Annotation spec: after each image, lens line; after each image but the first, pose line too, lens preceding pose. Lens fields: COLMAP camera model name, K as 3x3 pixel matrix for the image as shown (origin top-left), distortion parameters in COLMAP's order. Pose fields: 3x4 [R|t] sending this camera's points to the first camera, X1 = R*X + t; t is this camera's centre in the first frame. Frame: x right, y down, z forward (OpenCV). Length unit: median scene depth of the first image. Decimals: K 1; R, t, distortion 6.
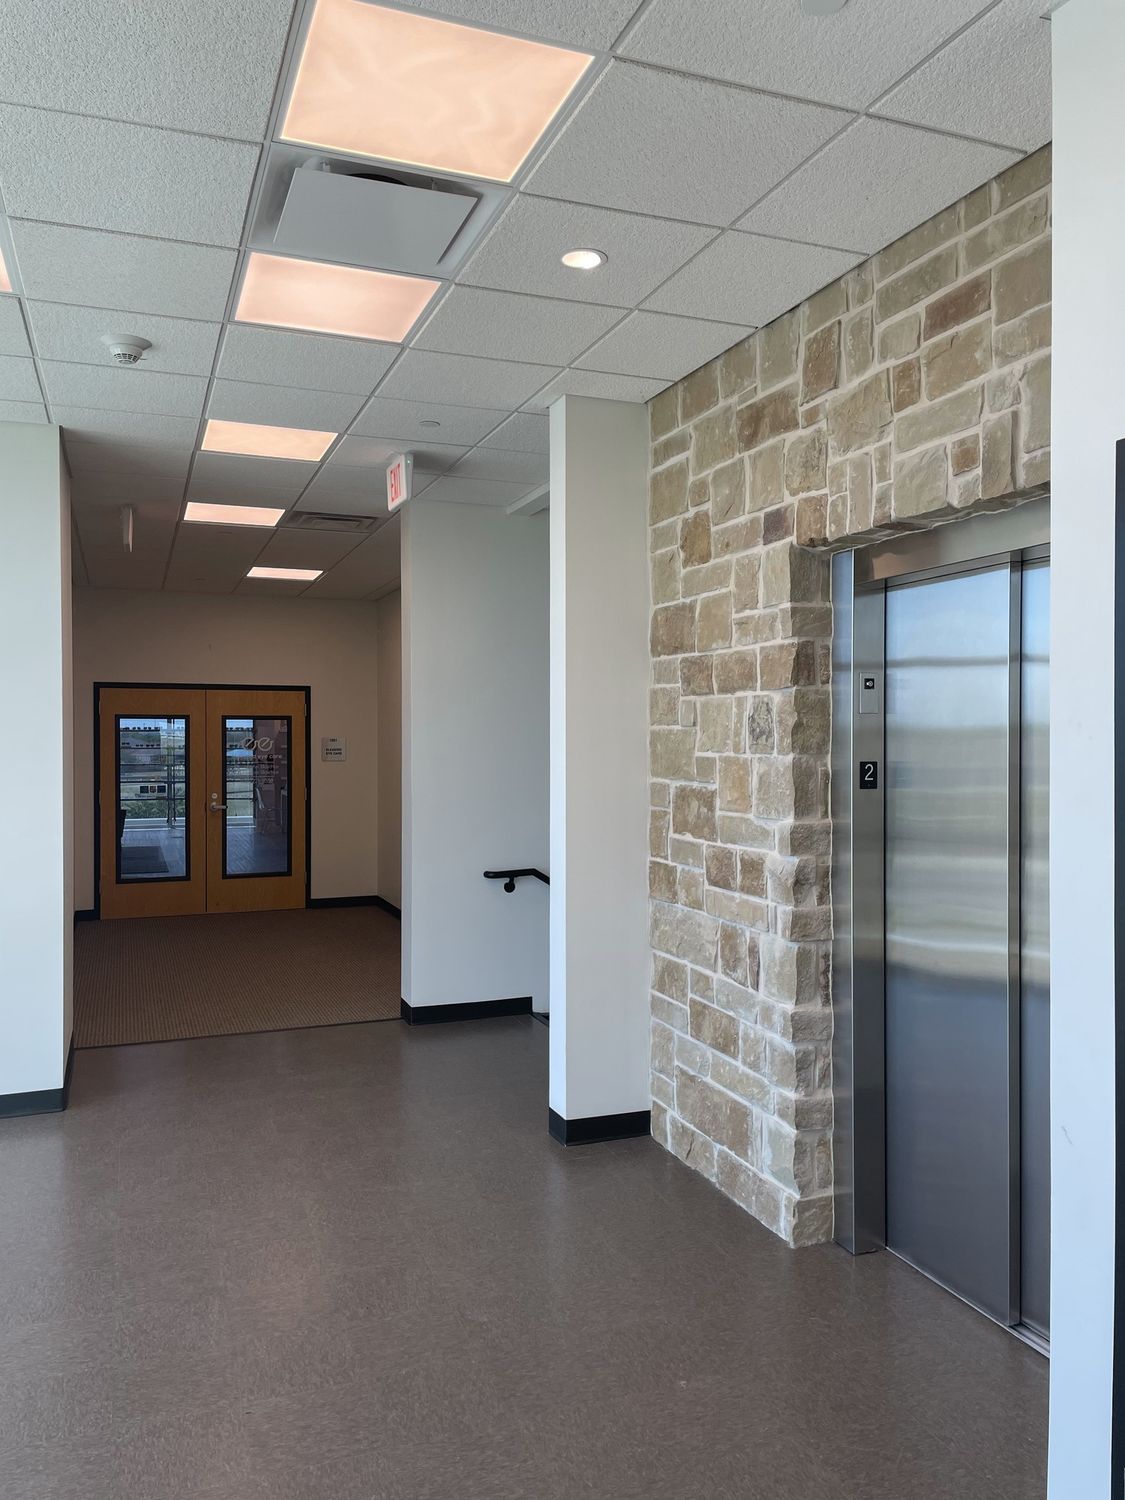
lens RADIAL K [[1136.6, 0, 555.1], [0, 1136.6, 746.2], [0, 0, 1]] dist [0.056441, -0.045321]
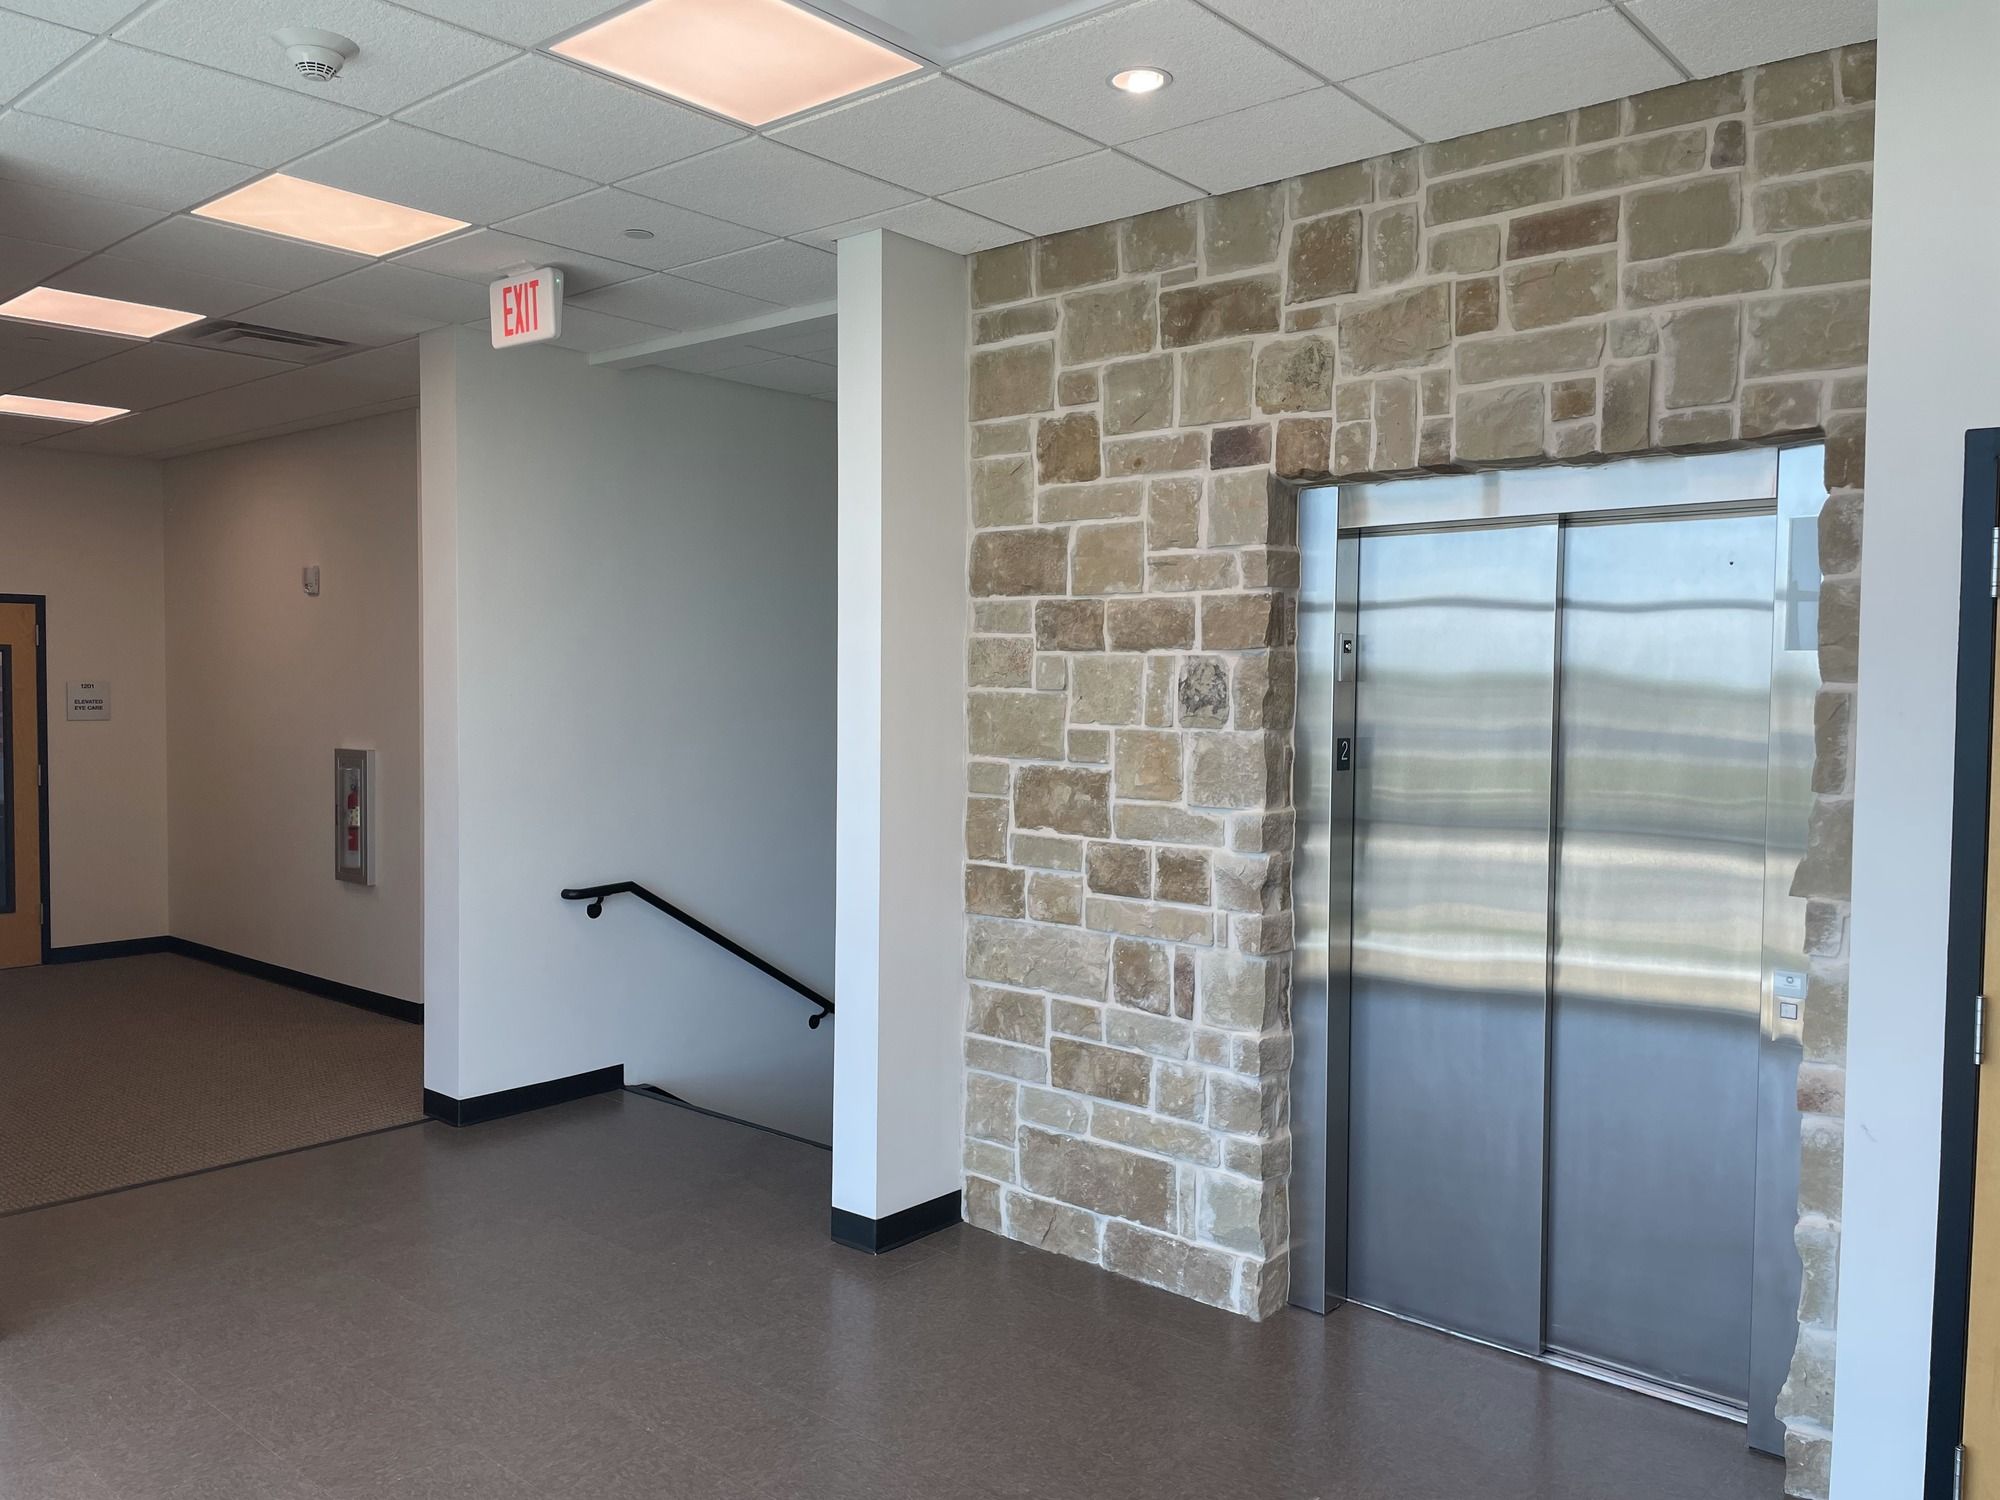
lens RADIAL K [[1515.5, 0, 1041.7], [0, 1515.5, 745.7], [0, 0, 1]] dist [0.056441, -0.045321]
pose [[0.879299, -0.009641, 0.476172, -0.421145], [-0.007330, 0.999403, 0.033771, -0.016038], [-0.476214, -0.033185, 0.878703, 0.104936]]
